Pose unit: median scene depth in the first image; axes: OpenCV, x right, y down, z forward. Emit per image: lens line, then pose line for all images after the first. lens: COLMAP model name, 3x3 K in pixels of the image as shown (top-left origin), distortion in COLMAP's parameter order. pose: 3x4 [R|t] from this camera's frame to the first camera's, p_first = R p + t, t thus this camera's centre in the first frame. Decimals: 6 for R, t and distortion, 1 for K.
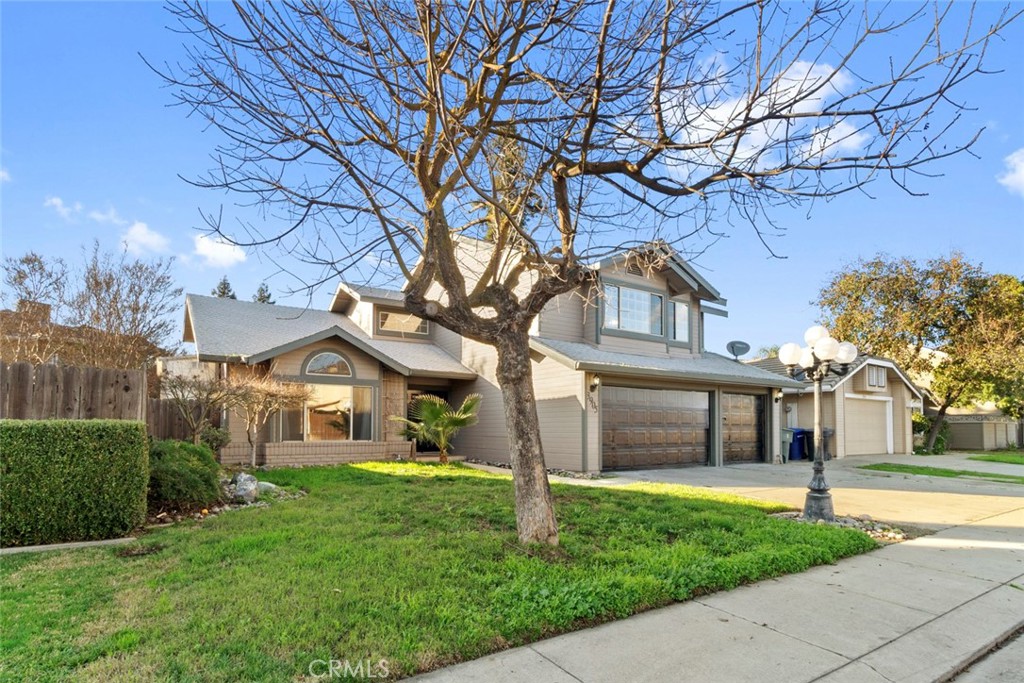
lens RADIAL K [[523.7, 0, 468.8], [0, 523.7, 406.8], [0, 0, 1]] dist [-0.031127, 0.001605]
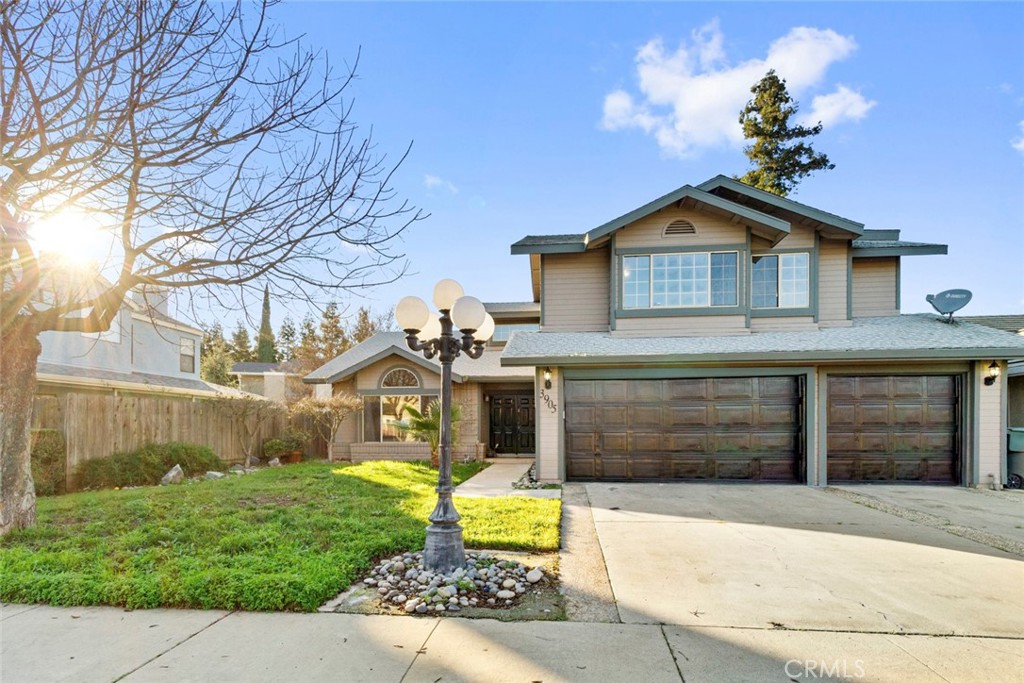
lens RADIAL K [[479.4, 0, 516.2], [0, 479.4, 423.7], [0, 0, 1]] dist [0.000326, 0.002906]
pose [[0.797134, -0.014892, -0.603619, 0.584094], [0.030570, 0.999409, 0.015713, 0.012705], [0.603028, -0.030978, 0.797118, 0.285793]]
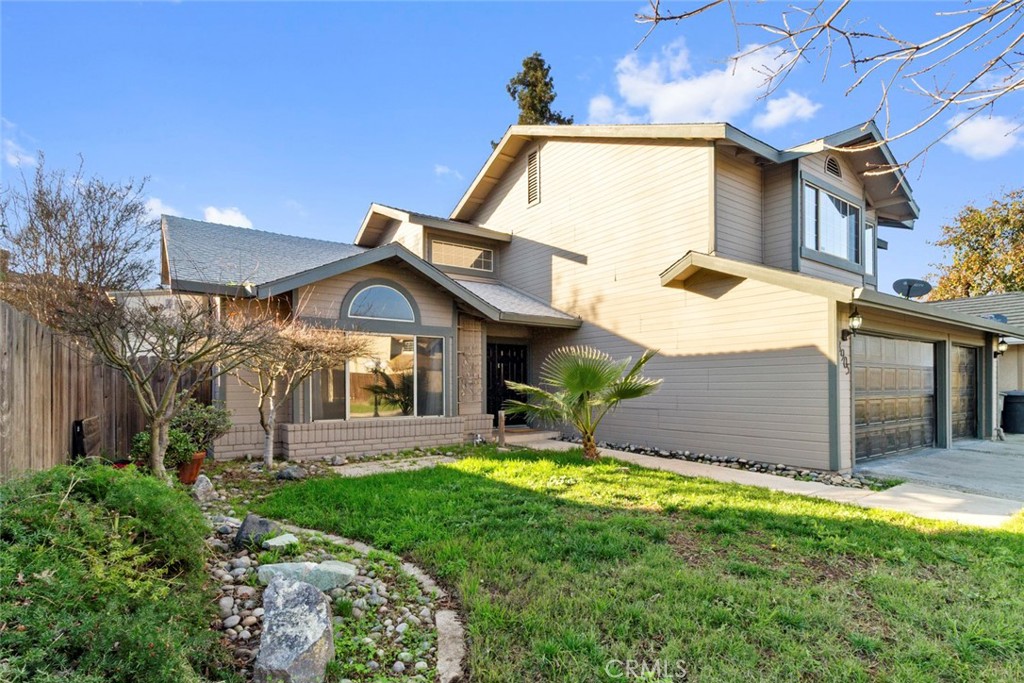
lens RADIAL K [[479.4, 0, 471.8], [0, 479.4, 384.9], [0, 0, 1]] dist [0.000326, 0.002906]
pose [[0.999108, -0.007471, 0.041554, -0.178511], [0.005784, 0.999160, 0.040558, -0.001526], [-0.041822, -0.040282, 0.998313, 0.386238]]
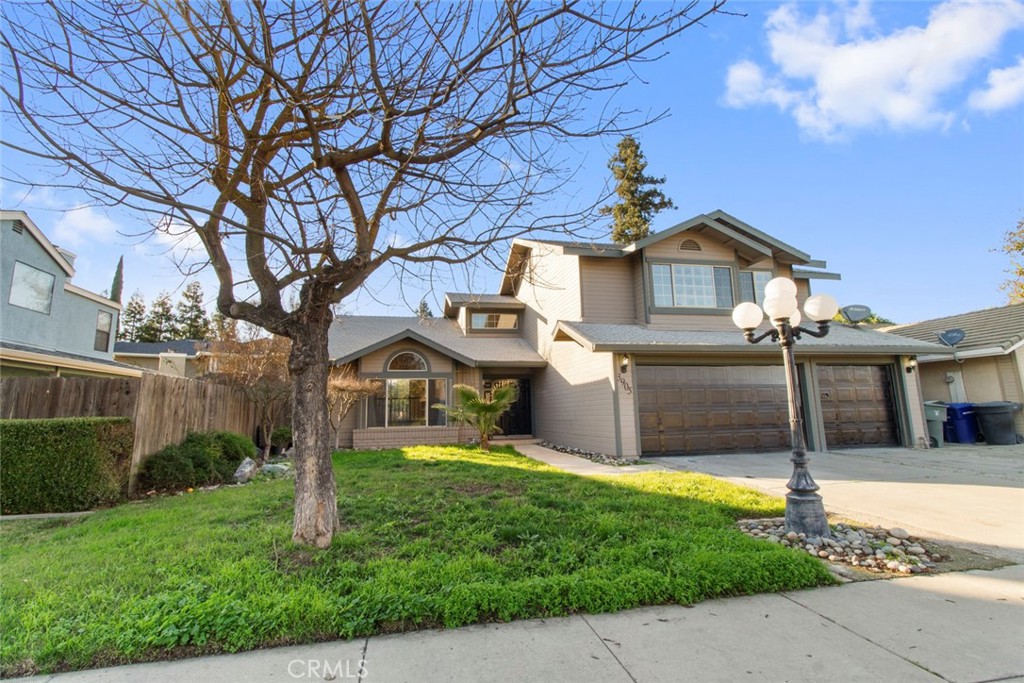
lens RADIAL K [[450.5, 0, 488.1], [0, 450.5, 336.3], [0, 0, 1]] dist [-0.001622, -0.000161]
pose [[0.936728, -0.081667, -0.340397, 0.251537], [0.038192, 0.990443, -0.132527, 0.004397], [0.347967, 0.111142, 0.930895, 0.106526]]
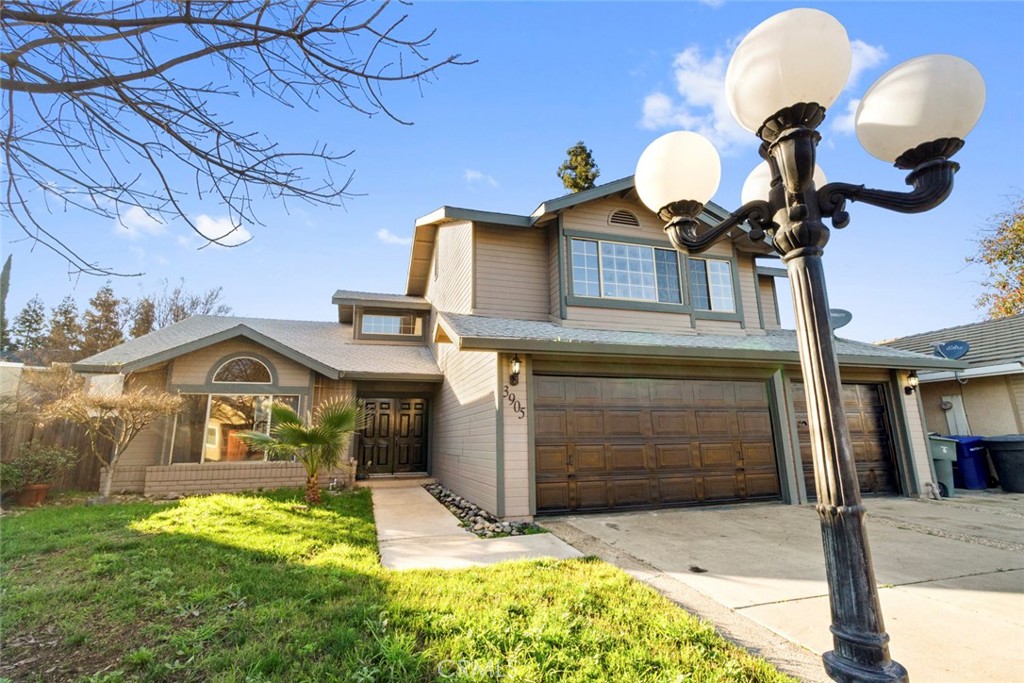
lens RADIAL K [[449.4, 0, 485.4], [0, 449.4, 341.8], [0, 0, 1]] dist [0.002863, -0.000184]
pose [[0.959888, -0.074446, -0.270318, 0.306890], [0.027268, 0.984323, -0.174256, 0.011449], [0.279053, 0.159895, 0.946870, 0.403226]]
